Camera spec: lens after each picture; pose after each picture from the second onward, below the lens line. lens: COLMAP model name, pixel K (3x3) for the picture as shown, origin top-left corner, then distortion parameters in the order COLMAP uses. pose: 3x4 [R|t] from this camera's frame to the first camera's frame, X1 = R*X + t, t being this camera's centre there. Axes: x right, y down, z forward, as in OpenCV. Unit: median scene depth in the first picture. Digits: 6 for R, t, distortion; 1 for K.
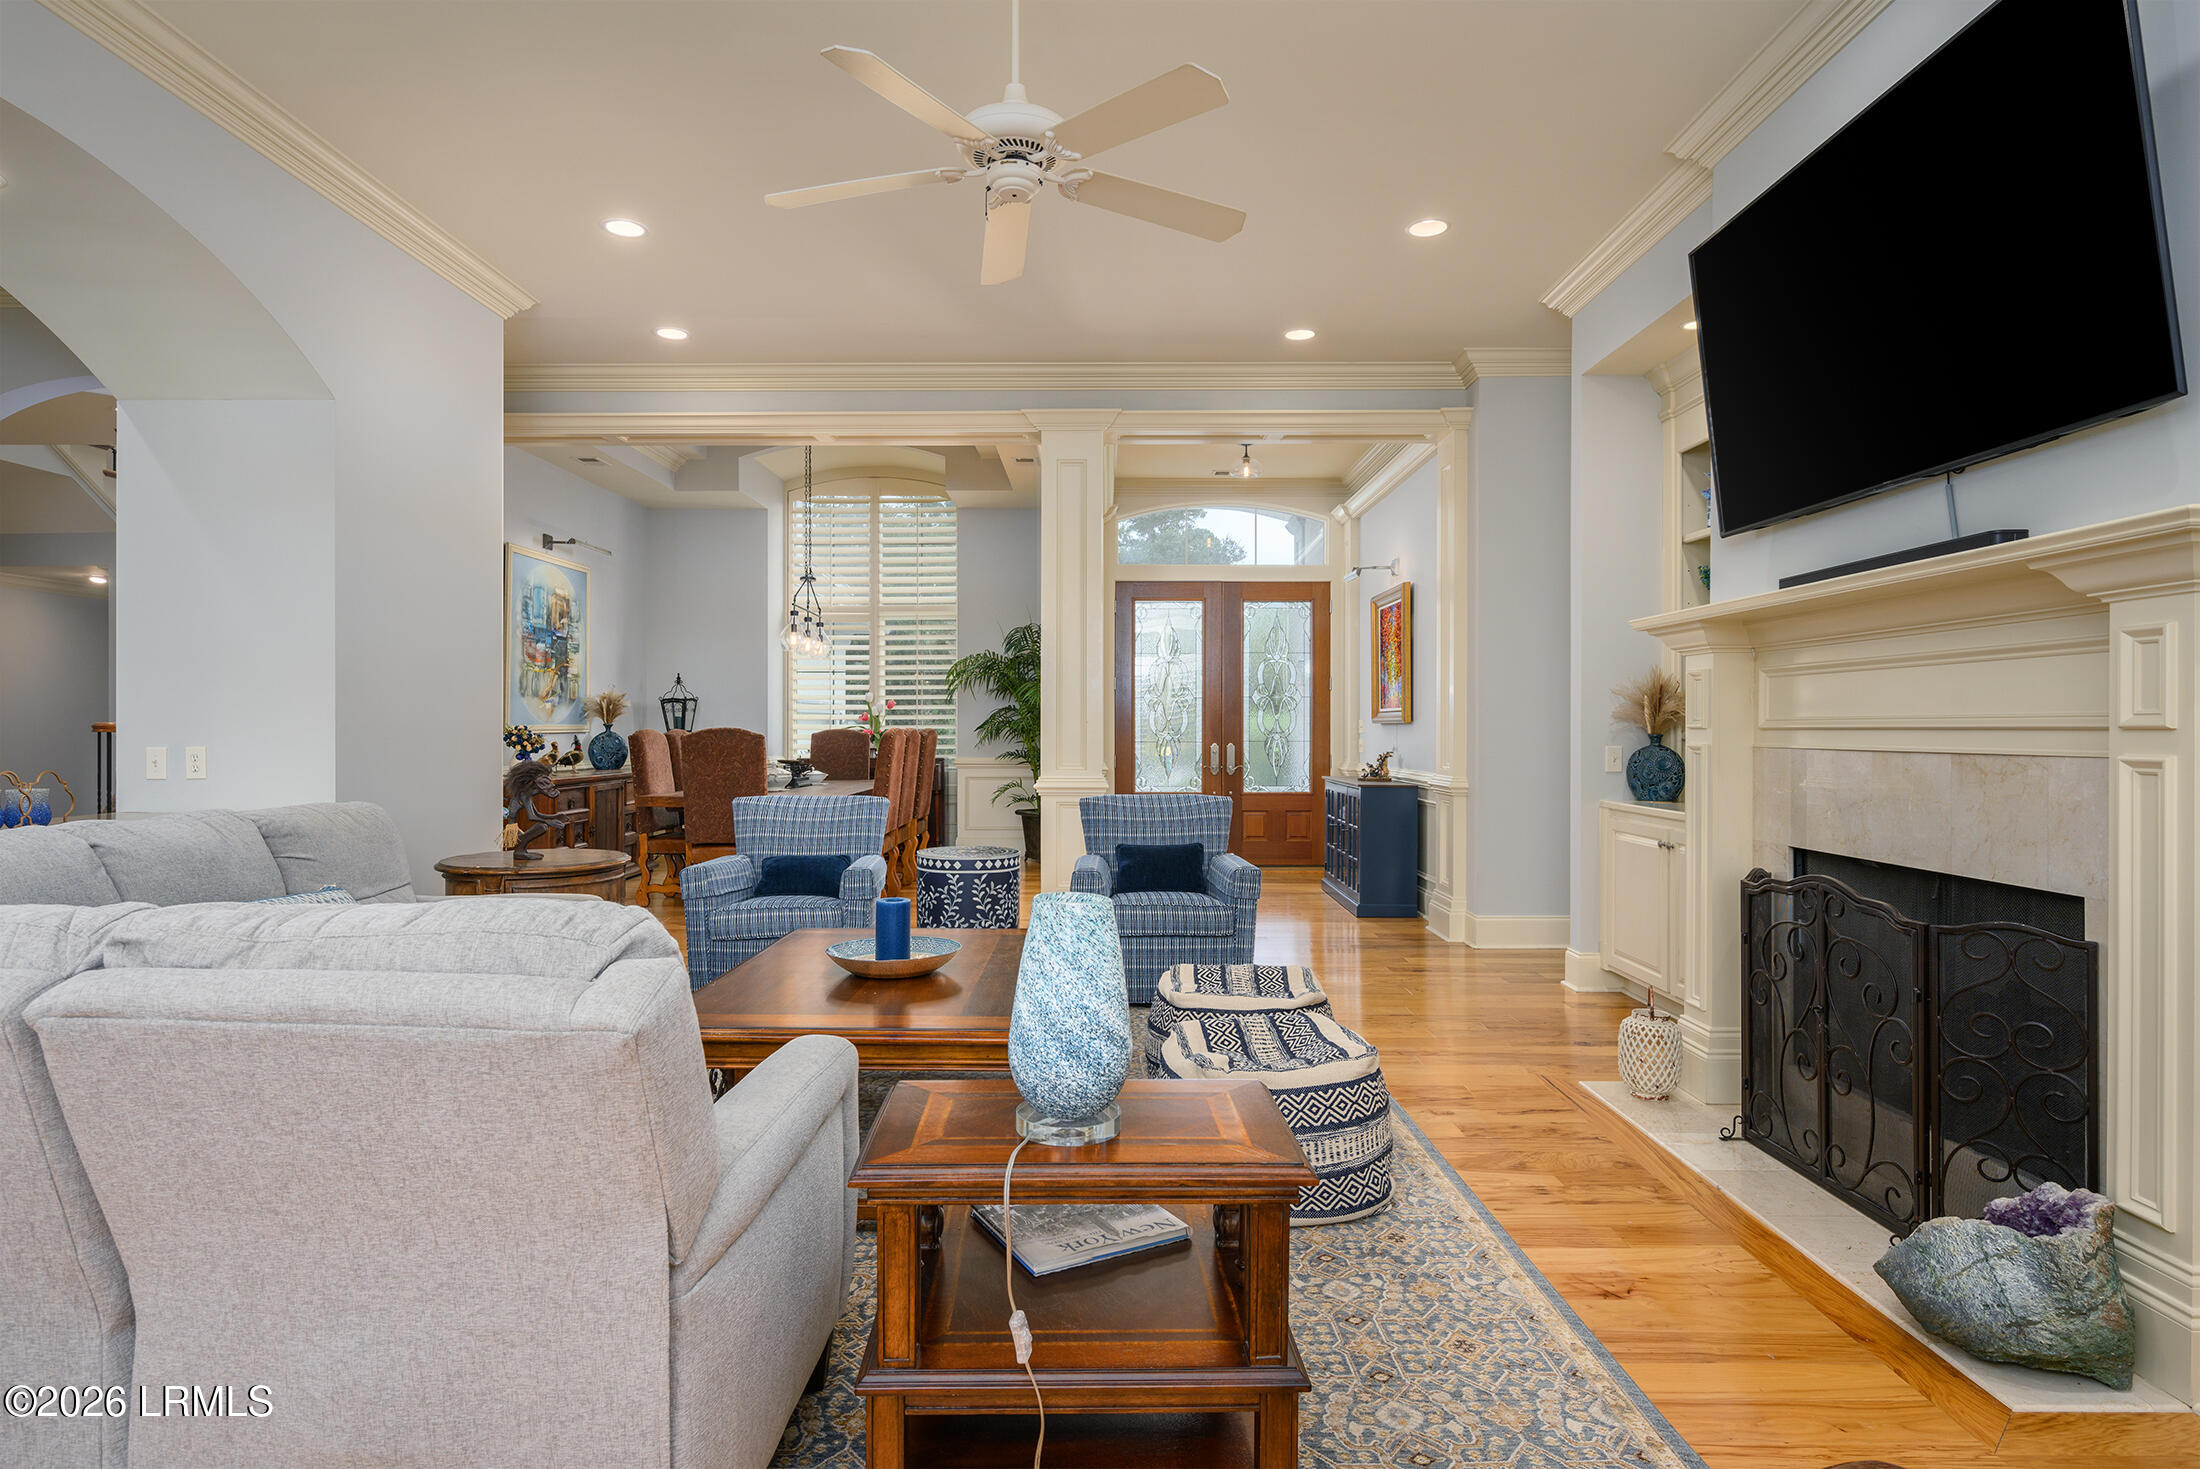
lens RADIAL K [[1144.4, 0, 1089.5], [0, 1144.4, 732.7], [0, 0, 1]] dist [-0.005465, 0.000033]
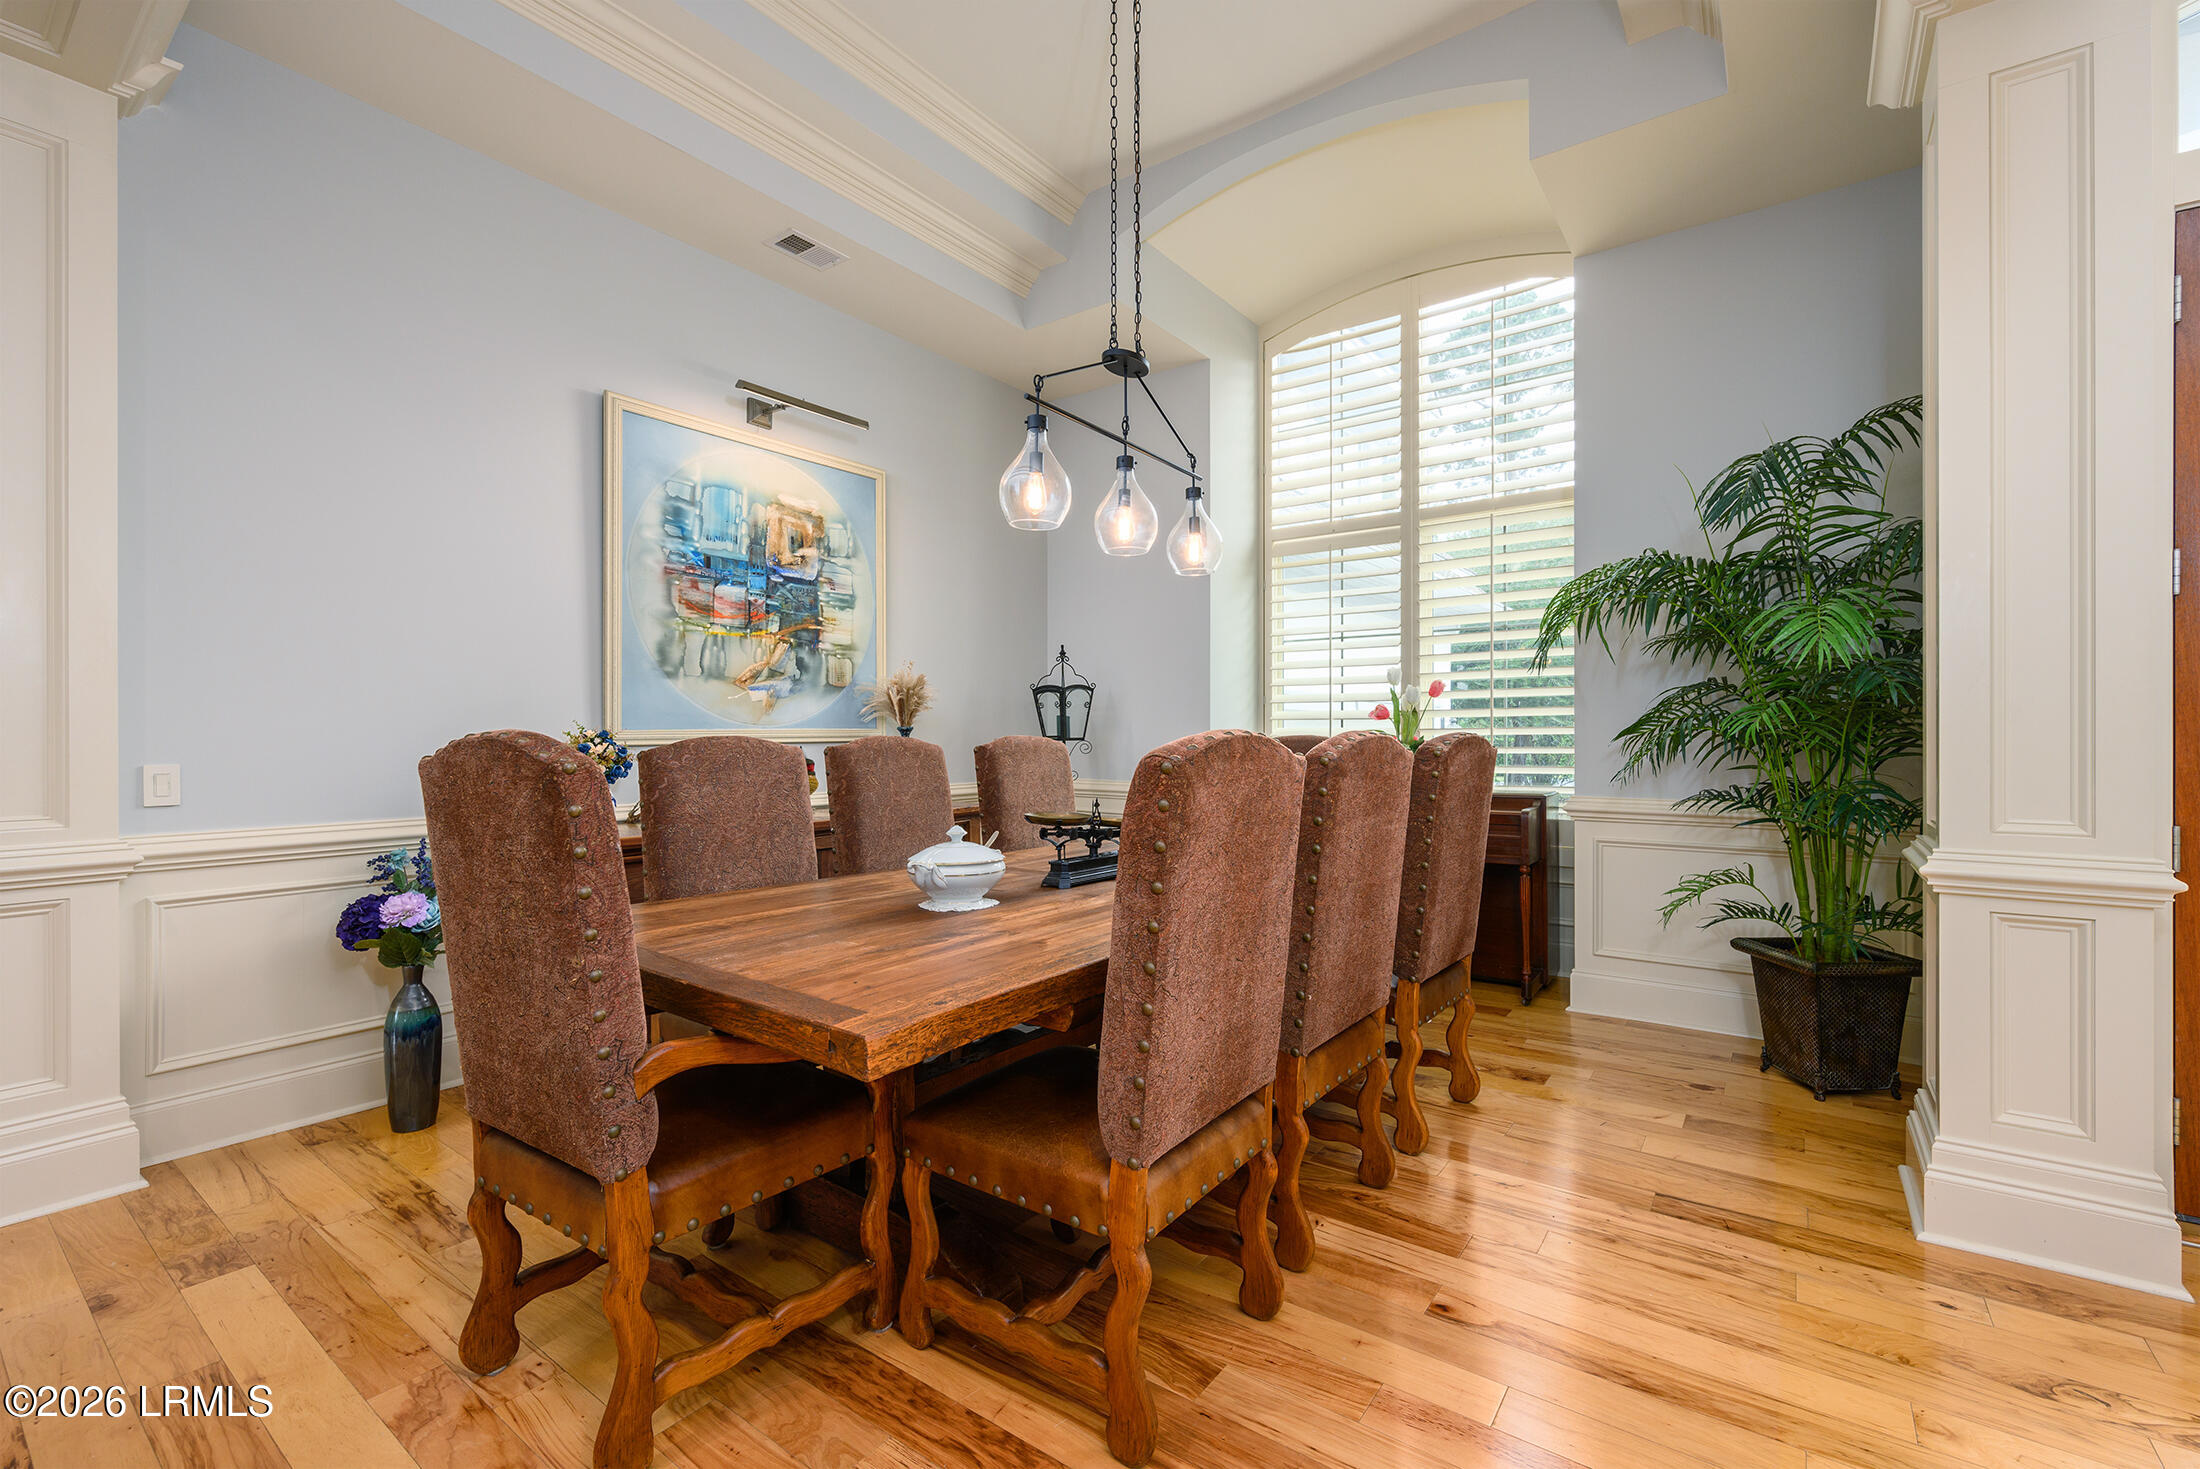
lens RADIAL K [[949.6, 0, 1090.1], [0, 949.6, 736.3], [0, 0, 1]] dist [0.003225, 0.000022]
pose [[0.802194, -0.007721, -0.597014, -0.050551], [0.005644, 0.999970, -0.005348, 0.000218], [0.597037, 0.000921, 0.802213, 0.675232]]
